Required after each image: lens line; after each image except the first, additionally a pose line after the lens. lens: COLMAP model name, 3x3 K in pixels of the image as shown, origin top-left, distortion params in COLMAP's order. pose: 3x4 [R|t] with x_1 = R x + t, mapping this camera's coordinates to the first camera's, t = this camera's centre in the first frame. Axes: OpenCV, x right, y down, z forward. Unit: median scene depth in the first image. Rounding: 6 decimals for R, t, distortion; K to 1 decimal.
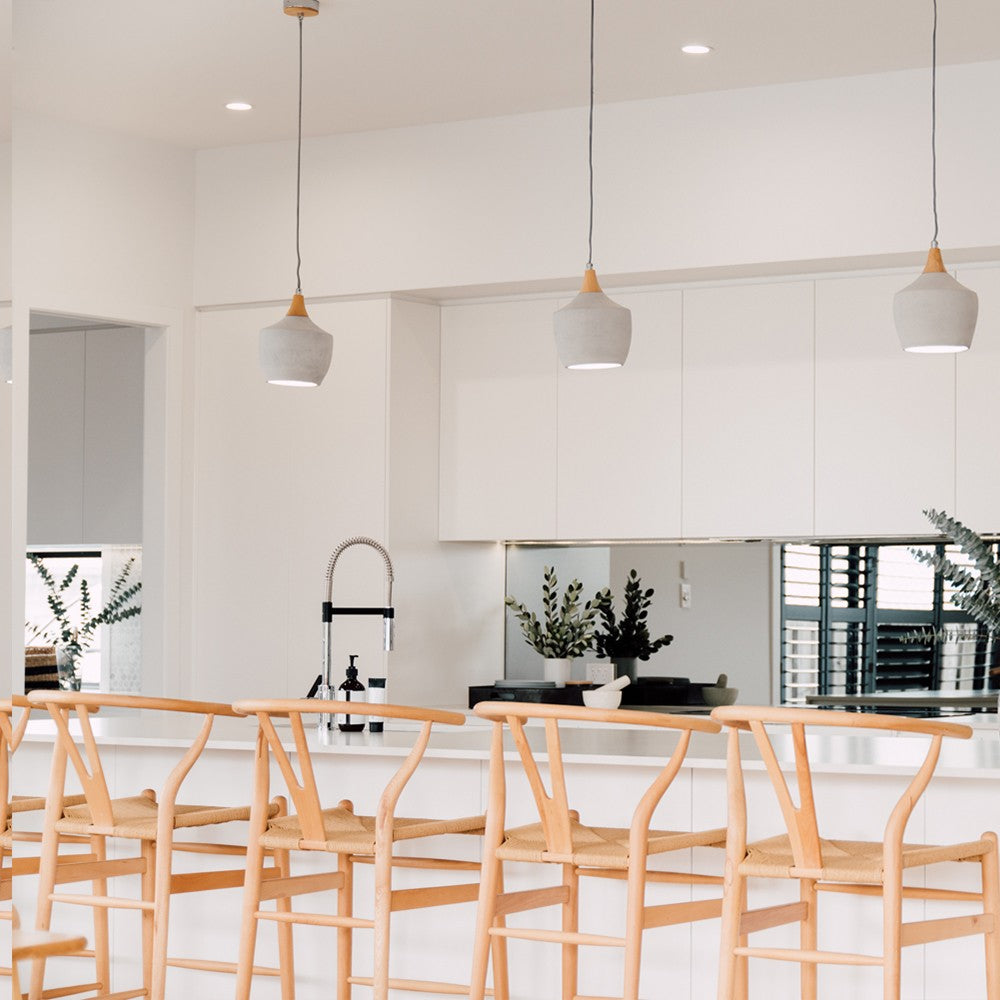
lens RADIAL K [[2881.8, 0, 499.6], [0, 2881.8, 537.4], [0, 0, 1]] dist [-0.222194, 1.593561]
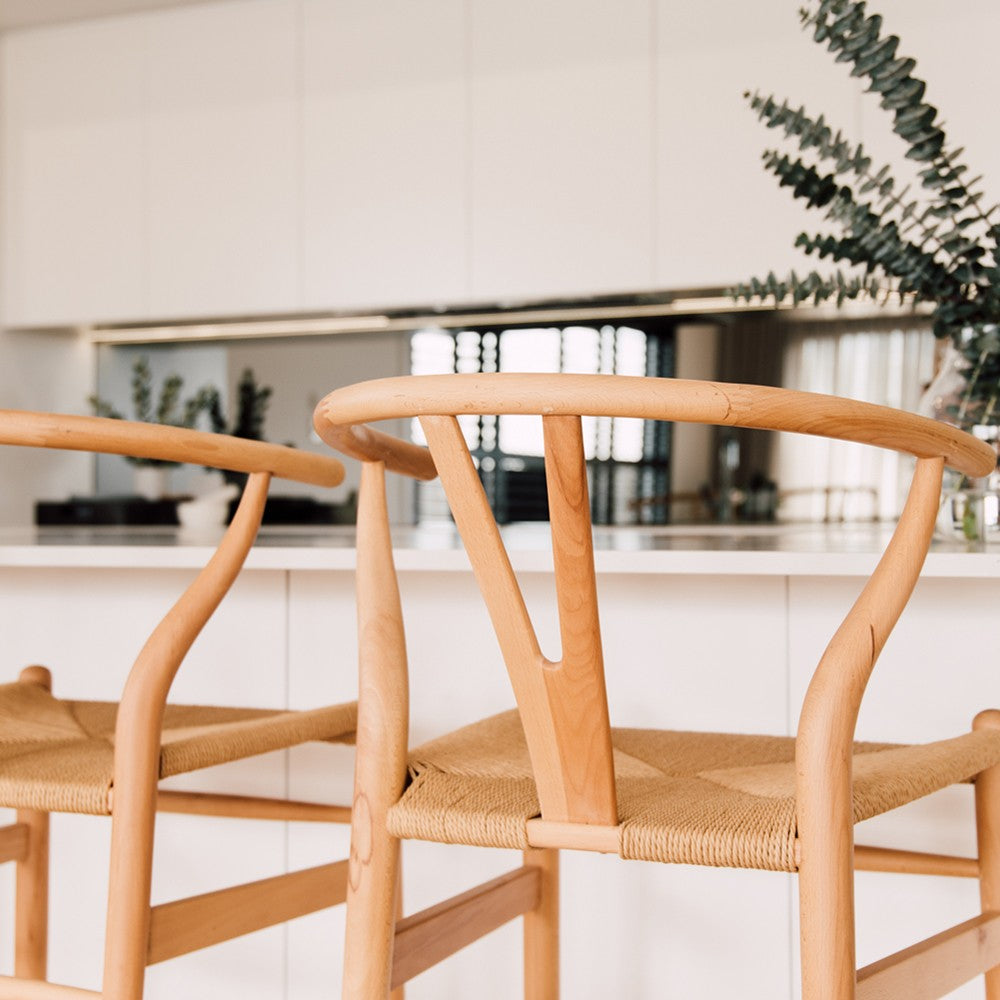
lens RADIAL K [[1844.1, 0, 500.0], [0, 1844.1, 500.0], [0, 0, 1]] dist [0.013984, 0.197640]
pose [[0.987927, -0.002096, 0.154906, 0.057104], [-0.000559, 0.999854, 0.017094, 0.065190], [-0.154919, -0.016974, 0.987781, 0.719340]]
